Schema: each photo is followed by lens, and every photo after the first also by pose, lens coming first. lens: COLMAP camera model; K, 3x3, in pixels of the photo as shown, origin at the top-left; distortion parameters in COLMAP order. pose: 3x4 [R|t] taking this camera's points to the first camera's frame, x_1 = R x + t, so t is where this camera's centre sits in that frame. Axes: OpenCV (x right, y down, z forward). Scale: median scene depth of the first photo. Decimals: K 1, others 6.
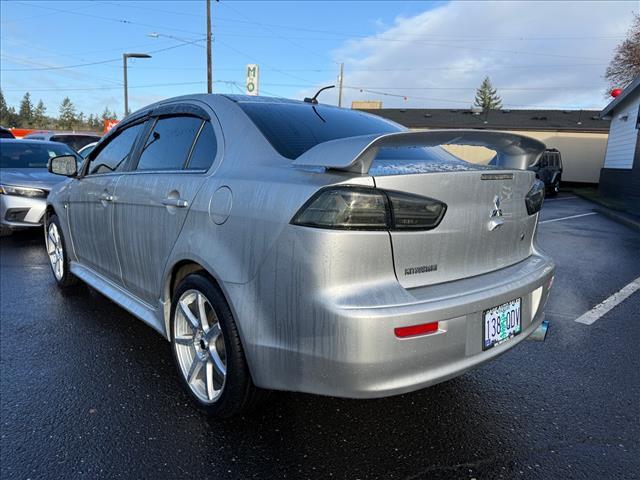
lens RADIAL K [[460.7, 0, 320.0], [0, 460.7, 240.0], [0, 0, 1]] dist [0.001112, -0.005502]
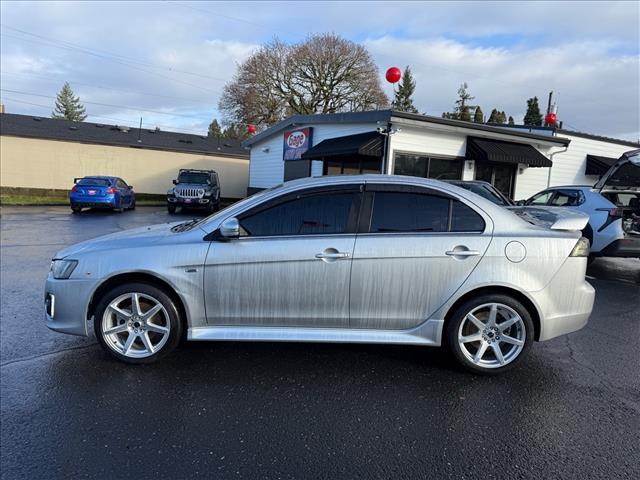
lens RADIAL K [[460.7, 0, 320.0], [0, 460.7, 240.0], [0, 0, 1]] dist [0.001112, -0.005502]
pose [[0.644625, -0.086271, 0.759616, -0.198000], [0.101457, 0.994478, 0.026846, -0.023551], [-0.757737, 0.059763, 0.649818, 0.037959]]
